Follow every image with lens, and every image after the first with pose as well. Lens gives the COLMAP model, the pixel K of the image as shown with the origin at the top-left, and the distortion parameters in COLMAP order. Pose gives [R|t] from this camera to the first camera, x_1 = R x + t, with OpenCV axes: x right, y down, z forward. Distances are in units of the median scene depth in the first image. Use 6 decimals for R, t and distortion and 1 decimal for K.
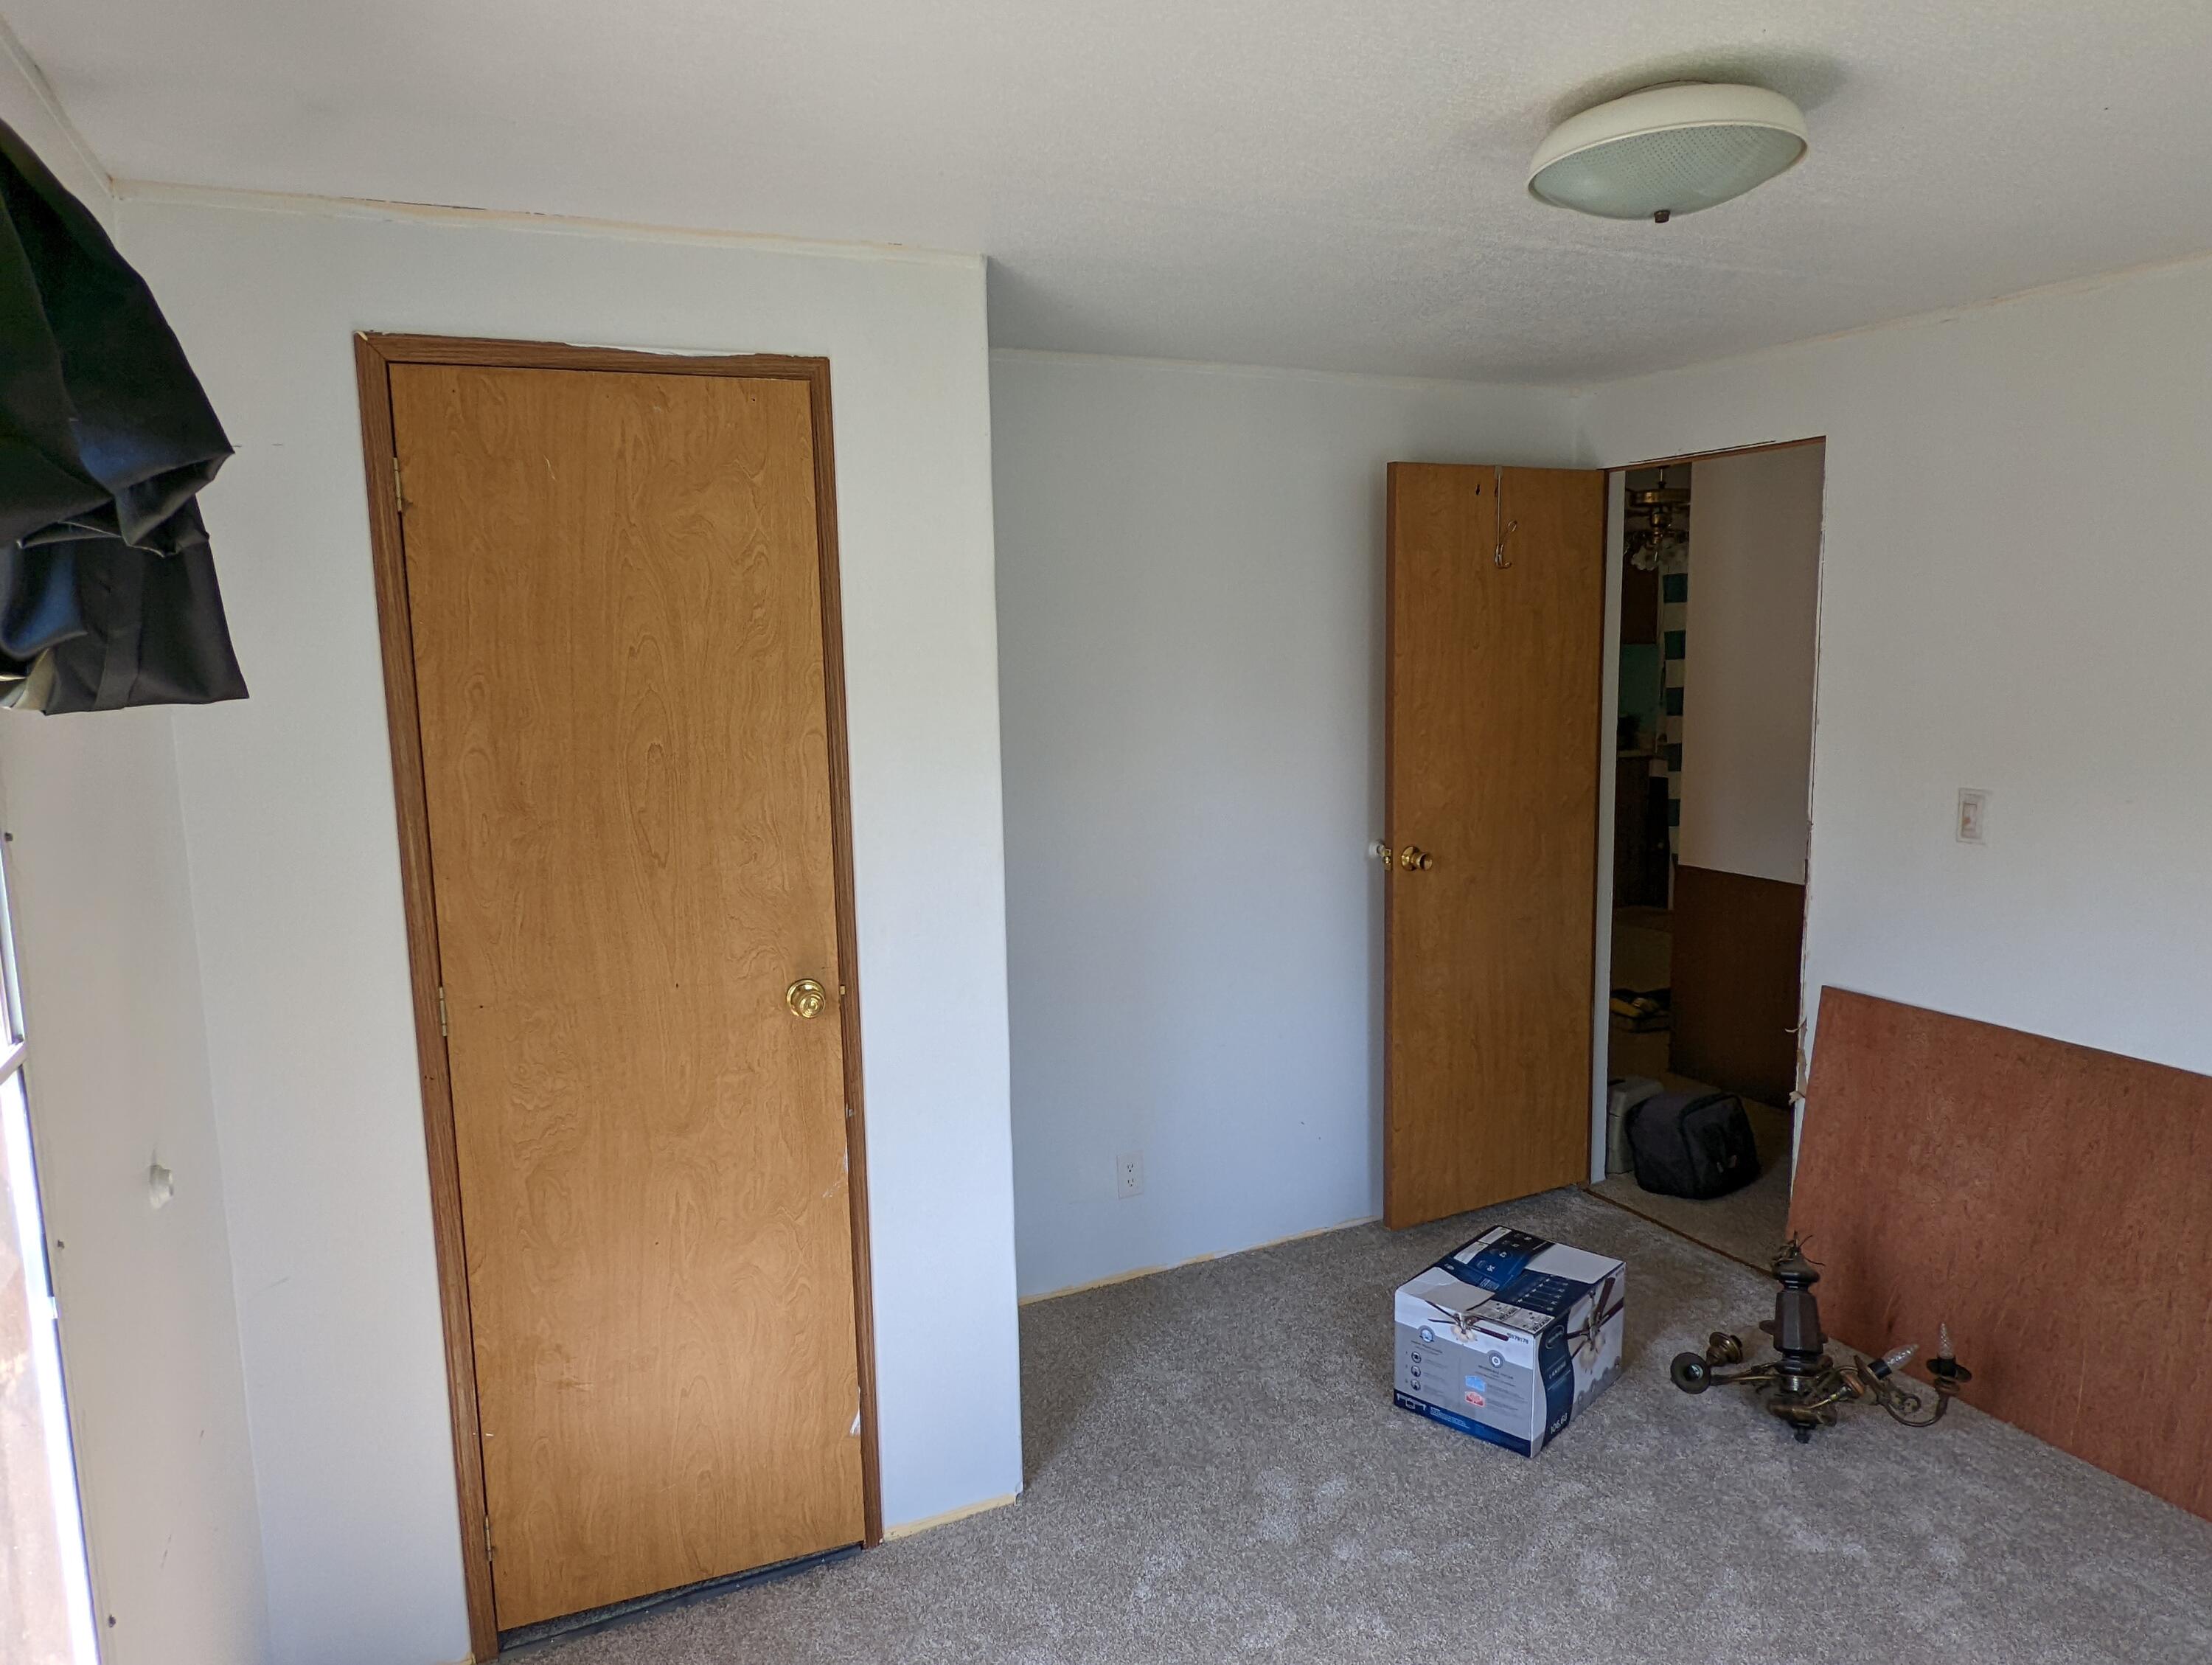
lens RADIAL K [[1439.2, 0, 1098.4], [0, 1439.2, 839.8], [0, 0, 1]] dist [-0.001144, 0.001844]
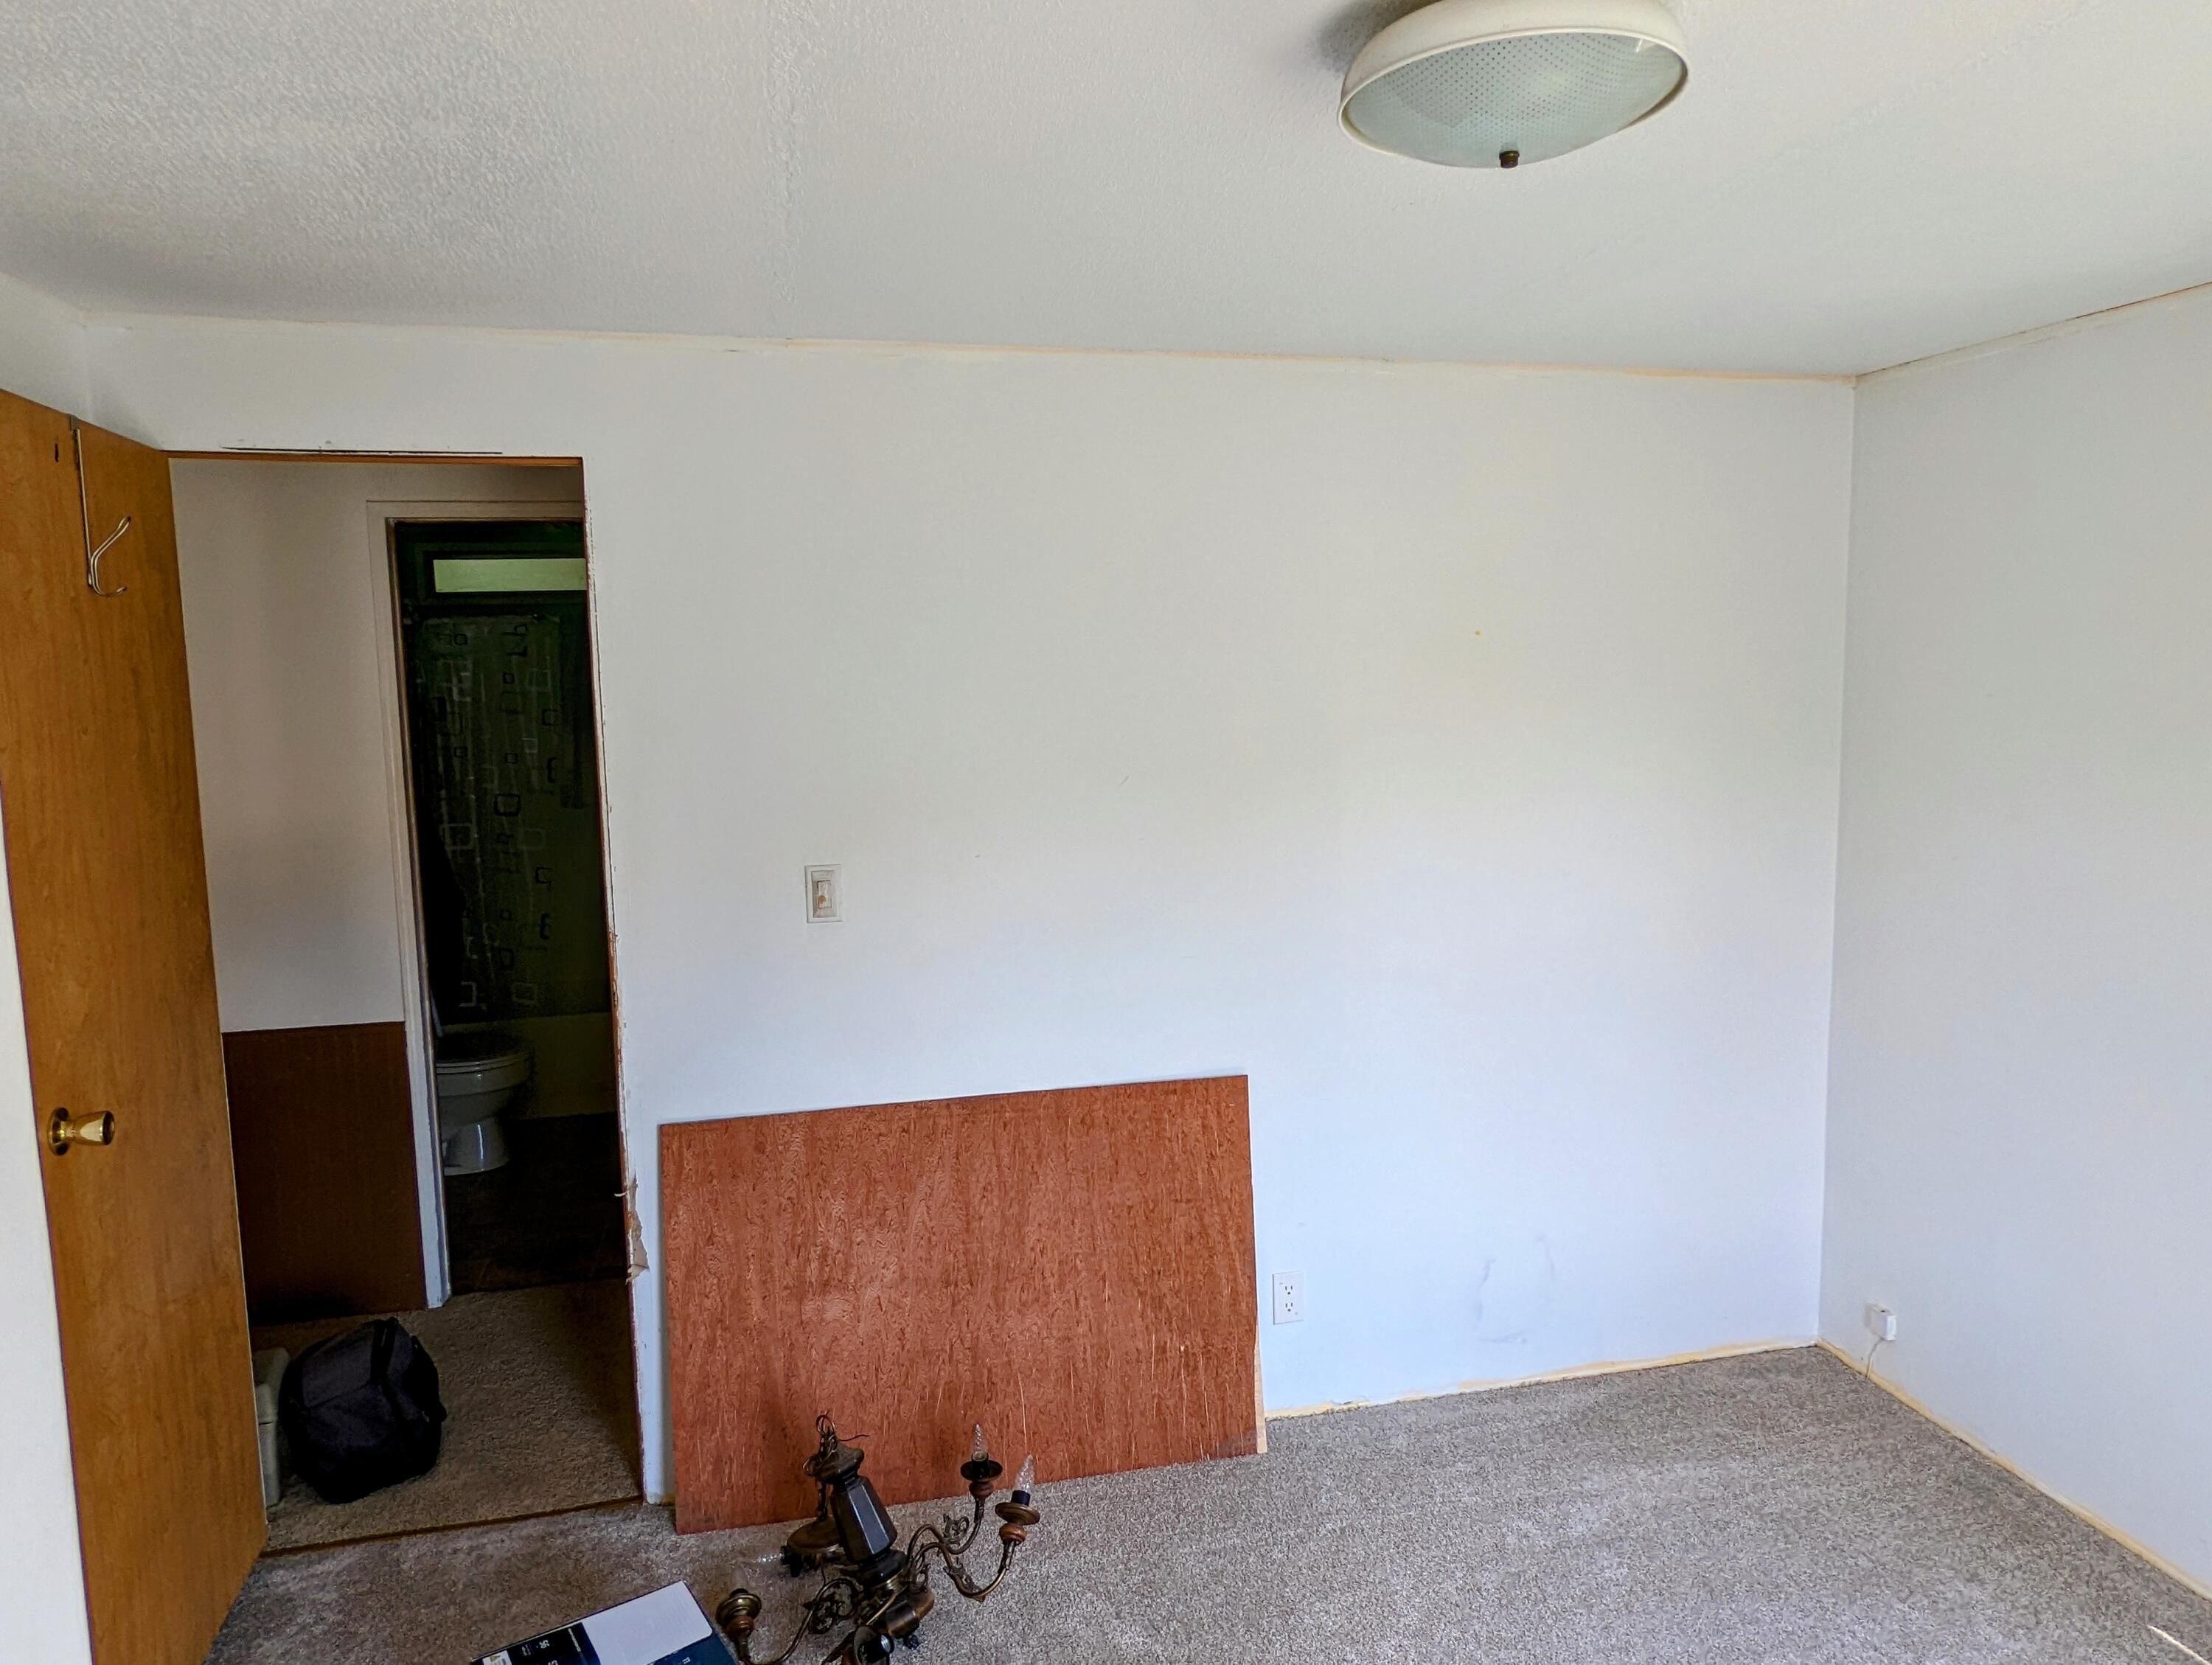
lens RADIAL K [[1439.2, 0, 1098.4], [0, 1439.2, 839.8], [0, 0, 1]] dist [-0.001144, 0.001844]
pose [[0.205691, -0.098722, 0.973625, -0.251800], [0.151863, 0.986066, 0.067900, -0.085016], [-0.966762, 0.133891, 0.217817, 0.607844]]
